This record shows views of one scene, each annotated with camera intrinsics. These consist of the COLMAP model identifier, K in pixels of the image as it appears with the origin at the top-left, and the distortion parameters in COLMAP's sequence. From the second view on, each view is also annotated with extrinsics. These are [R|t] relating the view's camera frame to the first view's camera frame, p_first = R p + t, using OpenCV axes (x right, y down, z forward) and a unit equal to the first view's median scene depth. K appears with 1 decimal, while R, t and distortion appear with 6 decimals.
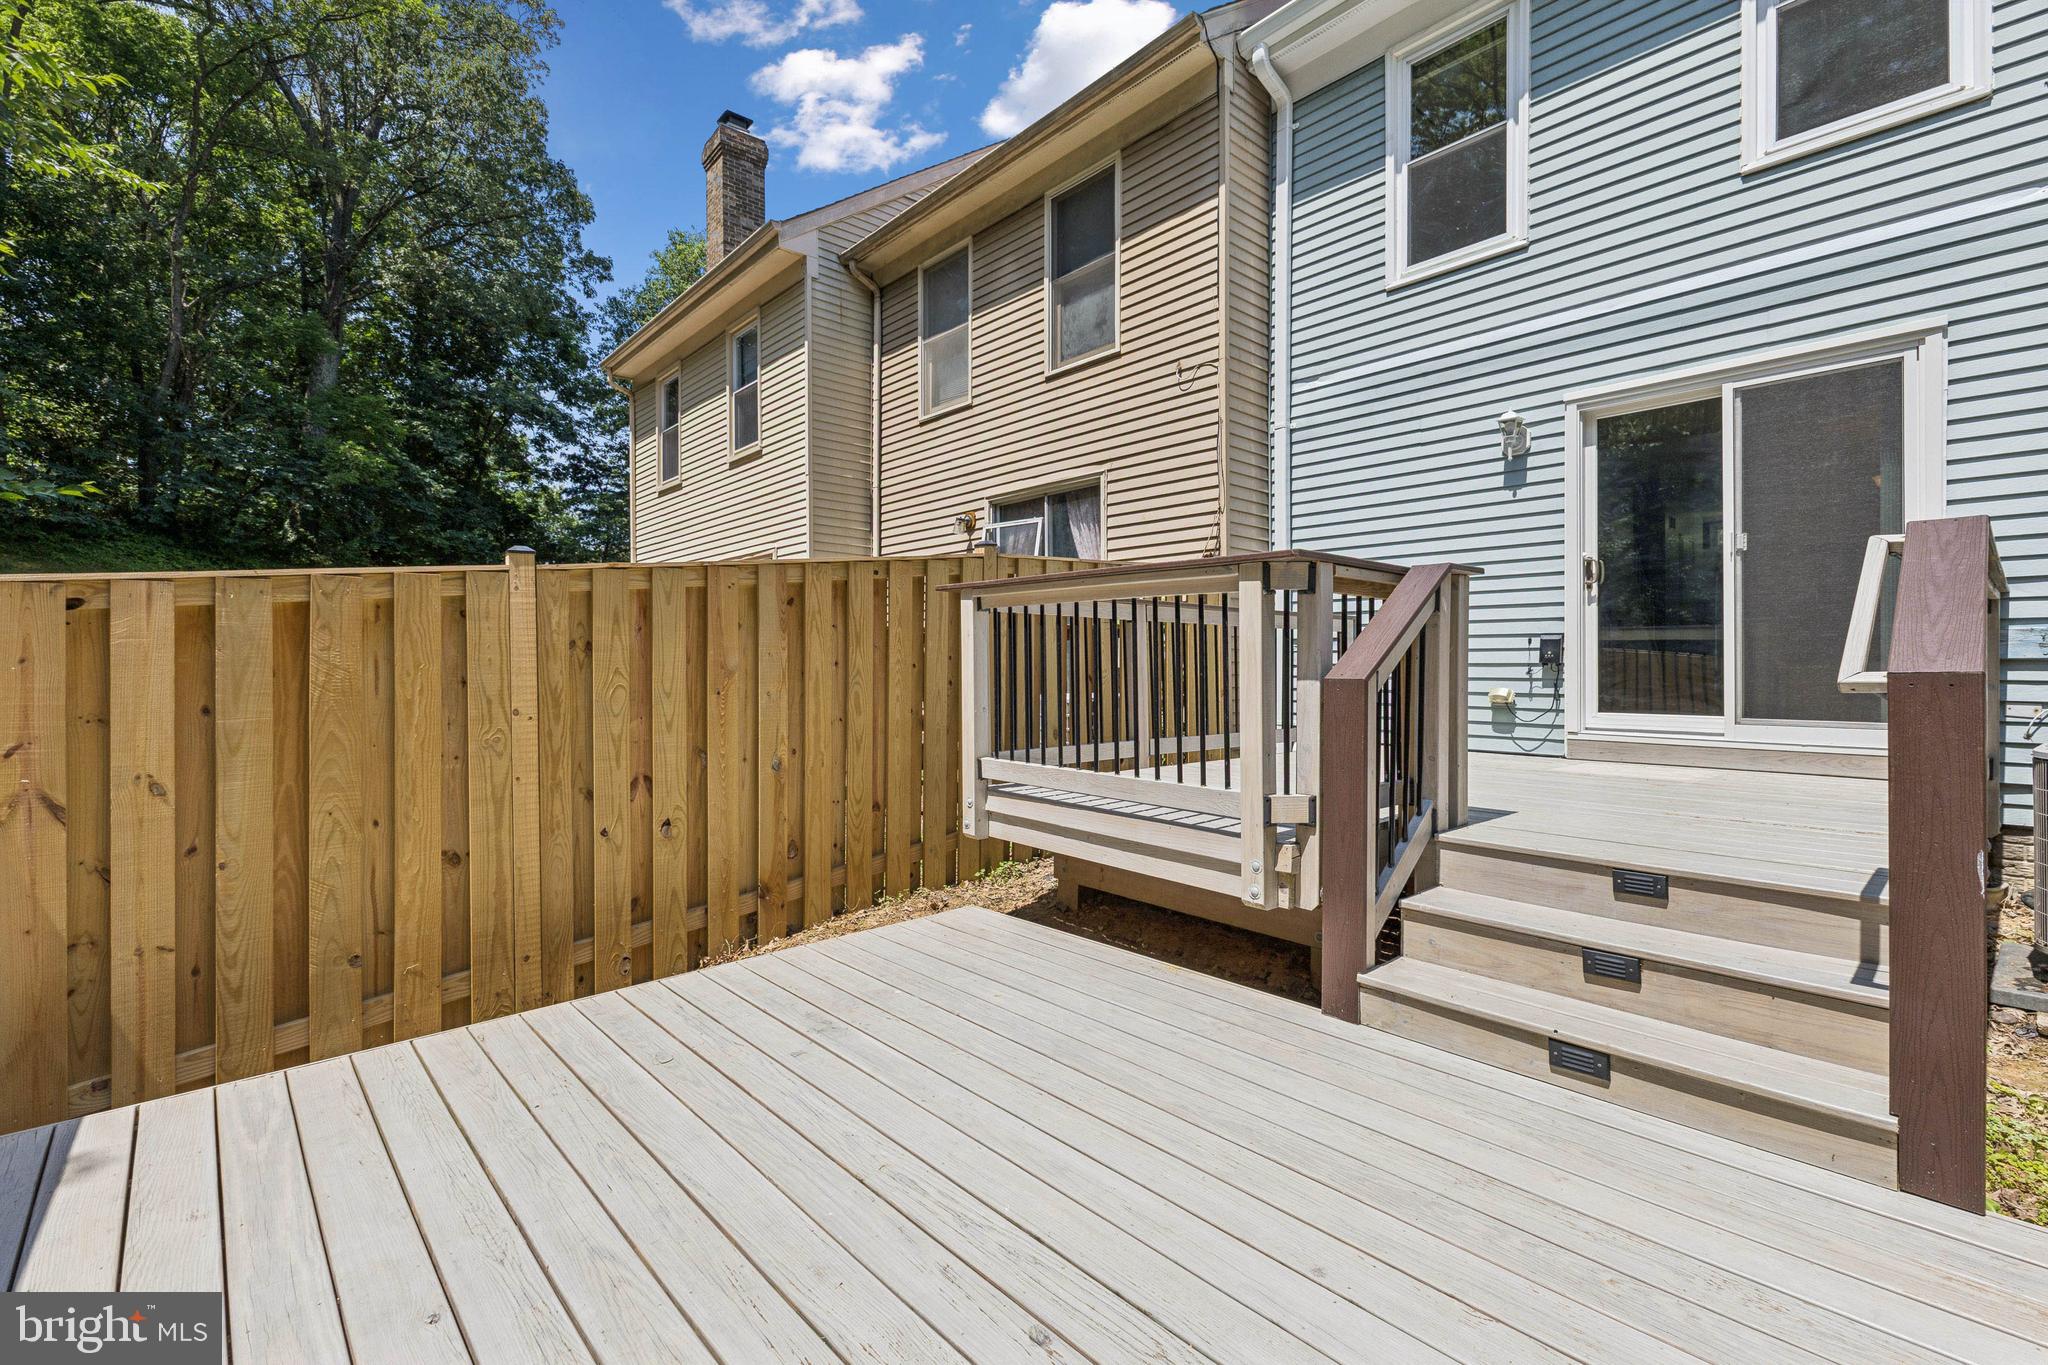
lens RADIAL K [[899.6, 0, 1058.5], [0, 899.6, 666.1], [0, 0, 1]] dist [0.007812, -0.000550]
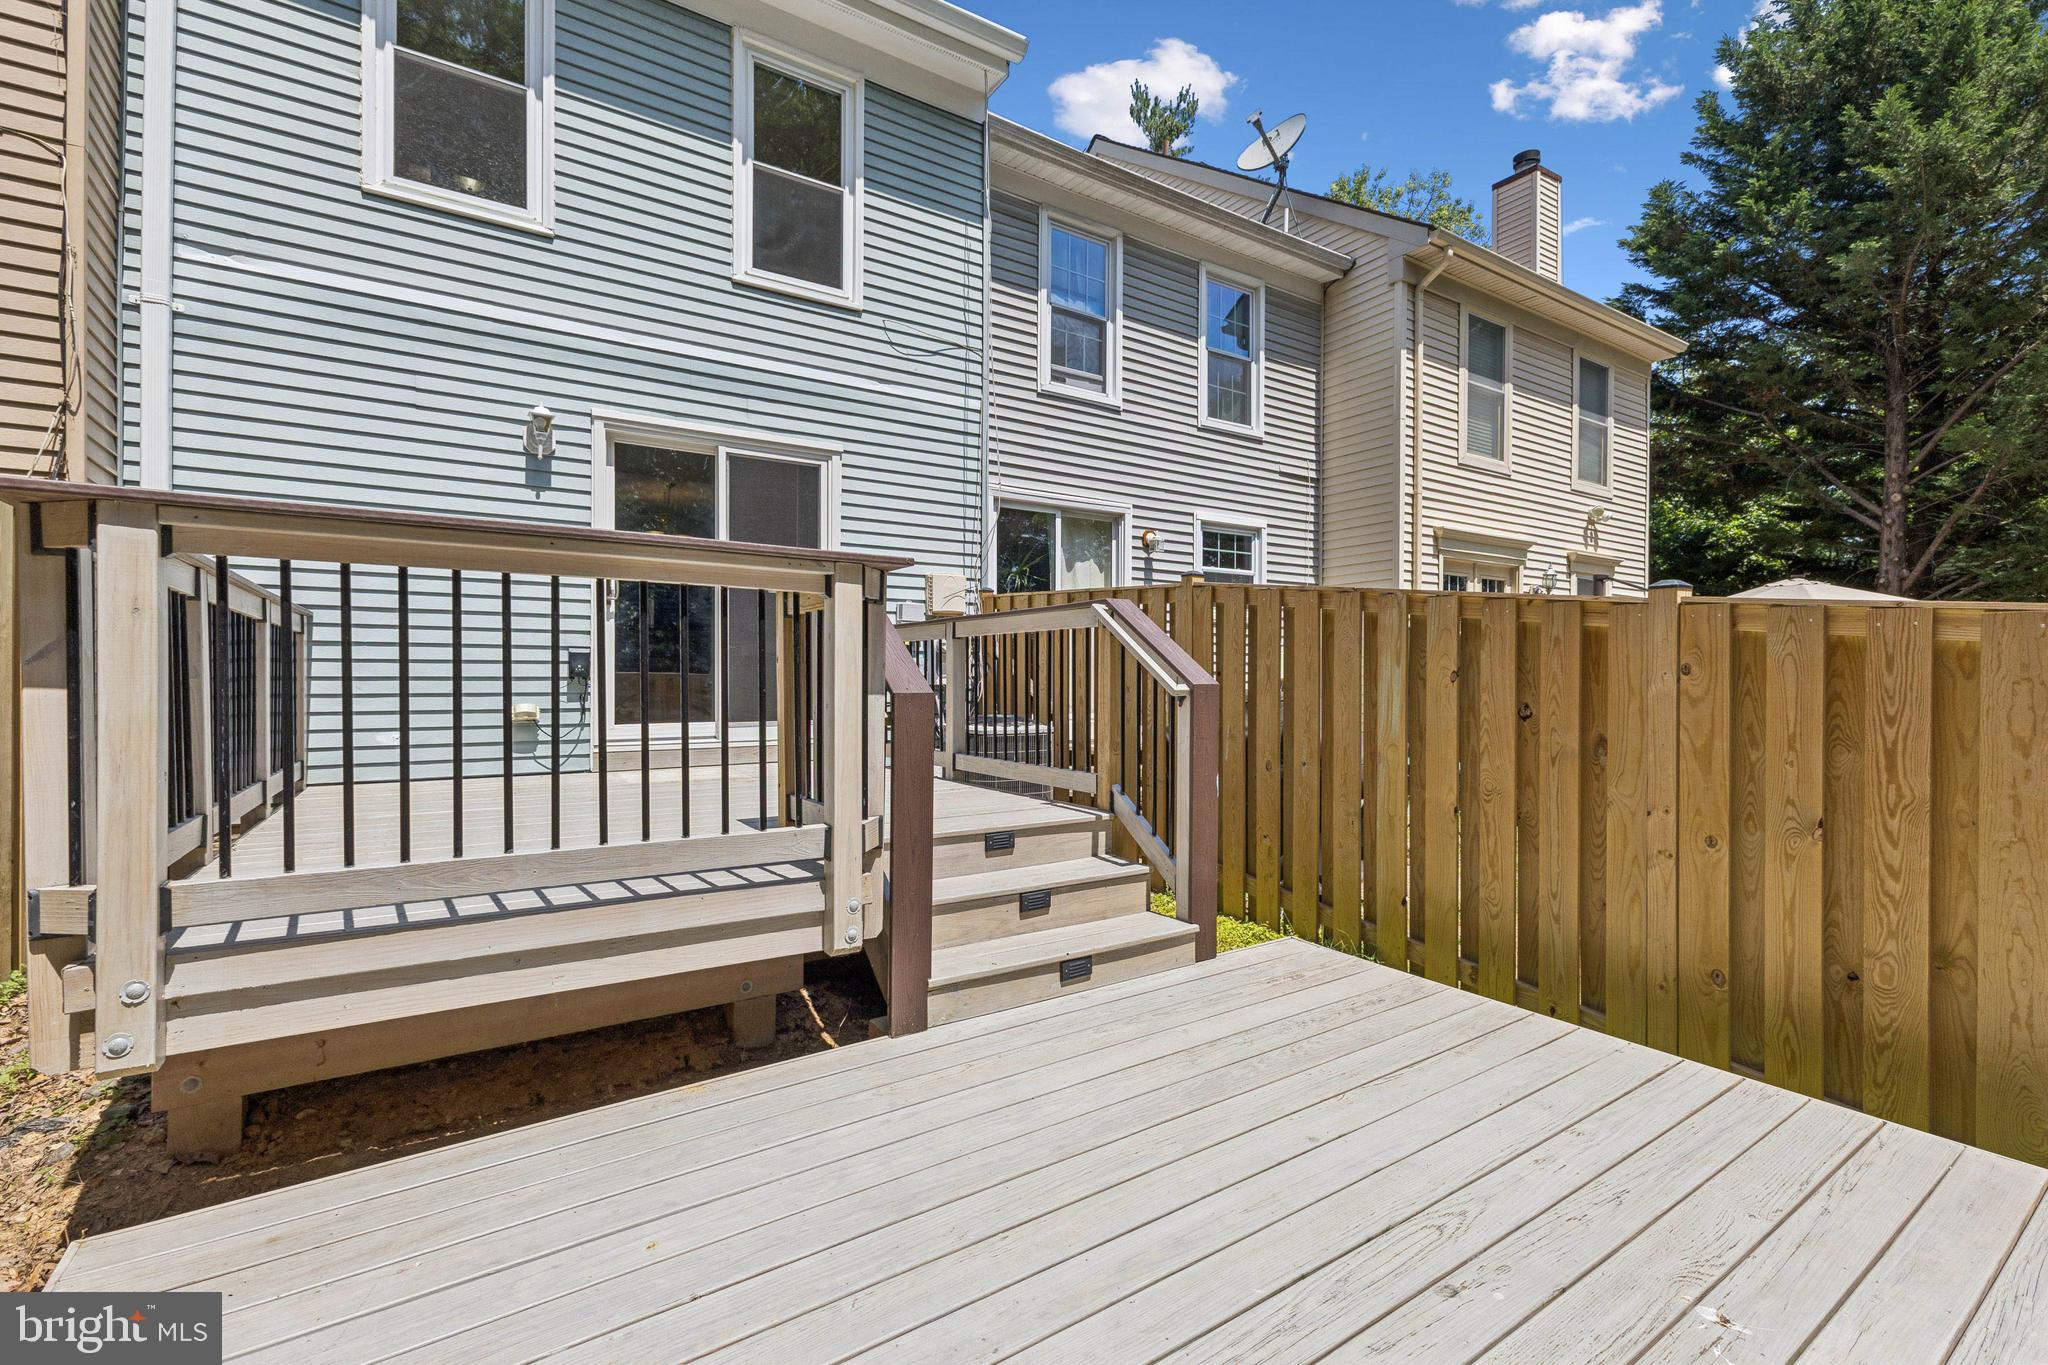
lens RADIAL K [[887.5, 0, 1017.9], [0, 887.5, 677.2], [0, 0, 1]] dist [0.011920, -0.000161]
pose [[0.175664, 0.001143, 0.984449, -0.482528], [-0.001338, 0.999999, -0.000923, -0.003764], [-0.984449, -0.001156, 0.175666, 0.532965]]
